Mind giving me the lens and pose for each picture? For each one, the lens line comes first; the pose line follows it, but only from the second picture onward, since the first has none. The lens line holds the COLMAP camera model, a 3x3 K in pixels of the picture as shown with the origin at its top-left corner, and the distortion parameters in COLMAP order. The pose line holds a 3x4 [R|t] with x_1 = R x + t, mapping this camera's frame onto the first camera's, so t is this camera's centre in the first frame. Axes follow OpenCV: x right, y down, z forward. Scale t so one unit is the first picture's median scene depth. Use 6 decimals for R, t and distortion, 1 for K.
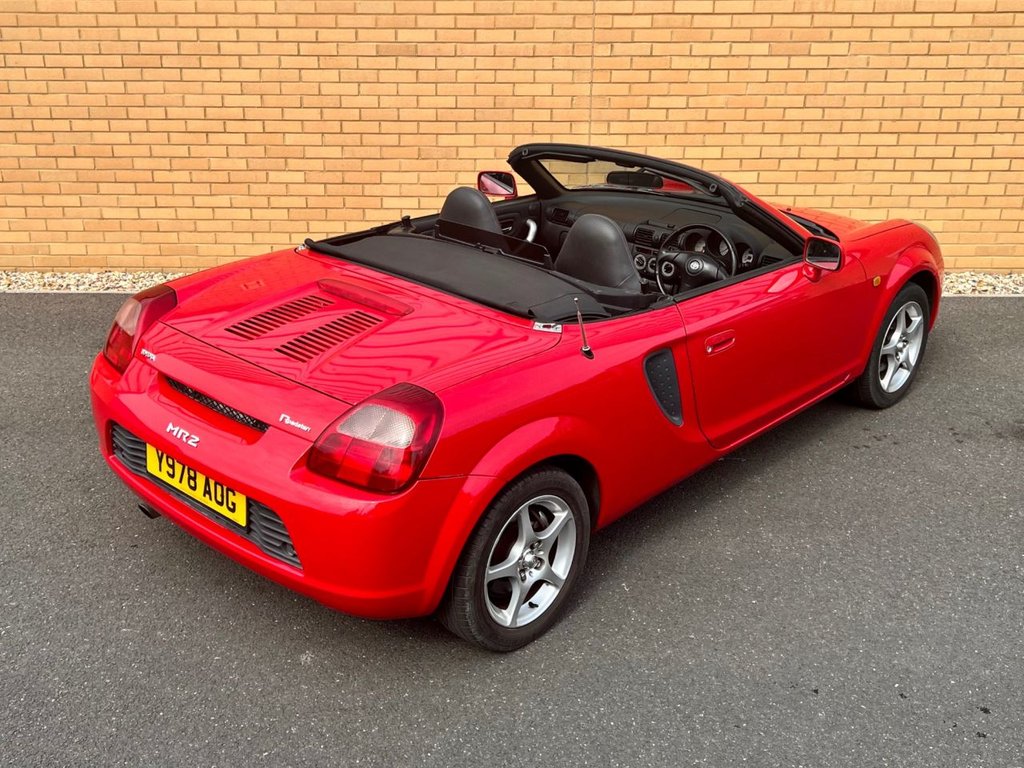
lens RADIAL K [[1117.8, 0, 497.4], [0, 1117.8, 383.3], [0, 0, 1]] dist [0.015454, 0.000000]
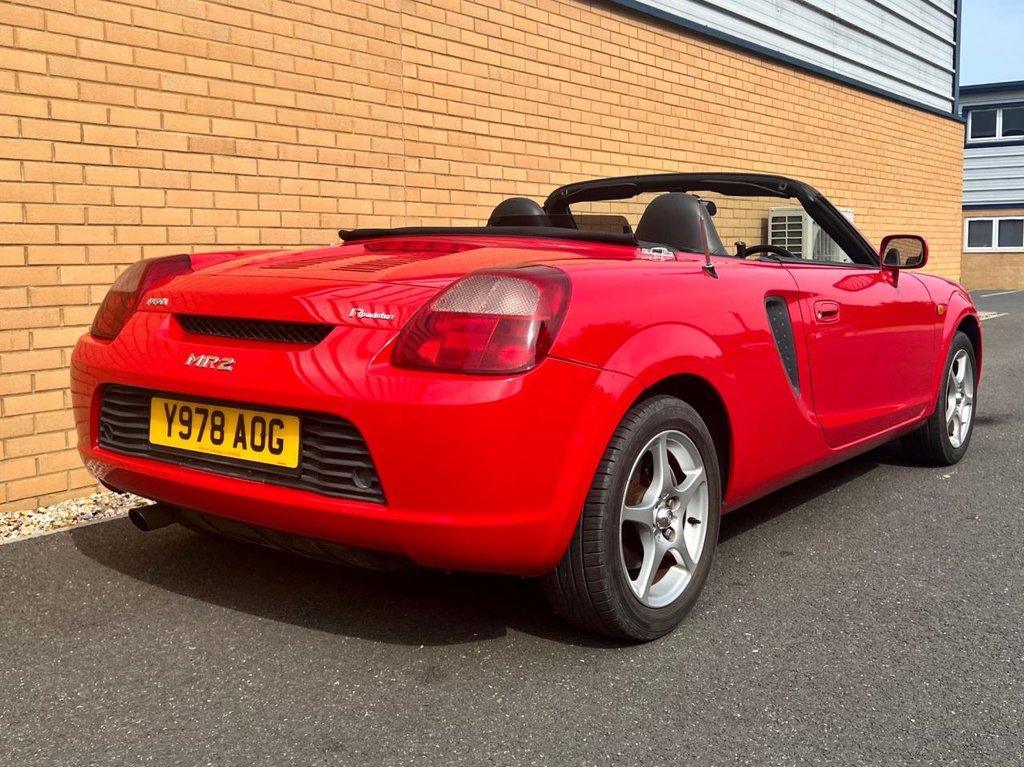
lens RADIAL K [[1023.6, 0, 541.2], [0, 1023.6, 375.0], [0, 0, 1]] dist [-0.035260, 0.000000]
pose [[0.596665, -0.099977, 0.796238, -0.488934], [0.310450, 0.943712, -0.114143, -0.023025], [-0.740008, 0.315298, 0.594118, 0.505634]]
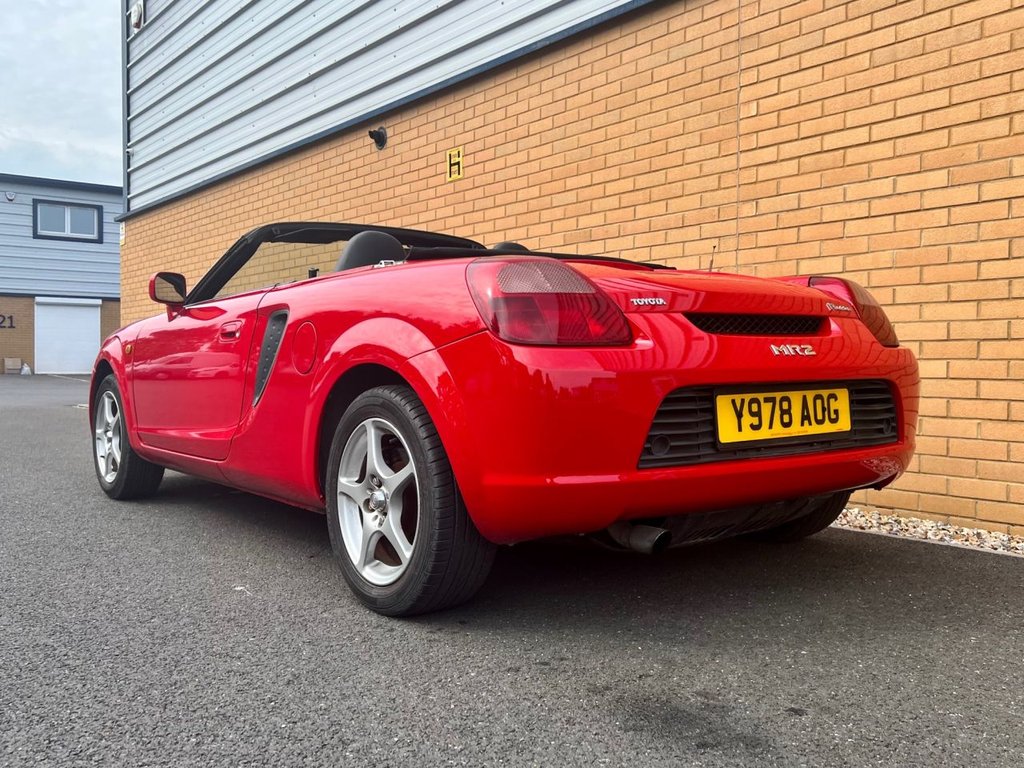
lens RADIAL K [[974.6, 0, 486.8], [0, 974.6, 401.7], [0, 0, 1]] dist [-0.020275, 0.000000]
pose [[0.584439, 0.025929, -0.811023, 0.553918], [-0.301585, 0.934833, -0.187441, 0.020037], [0.753311, 0.354141, 0.554173, 0.515668]]
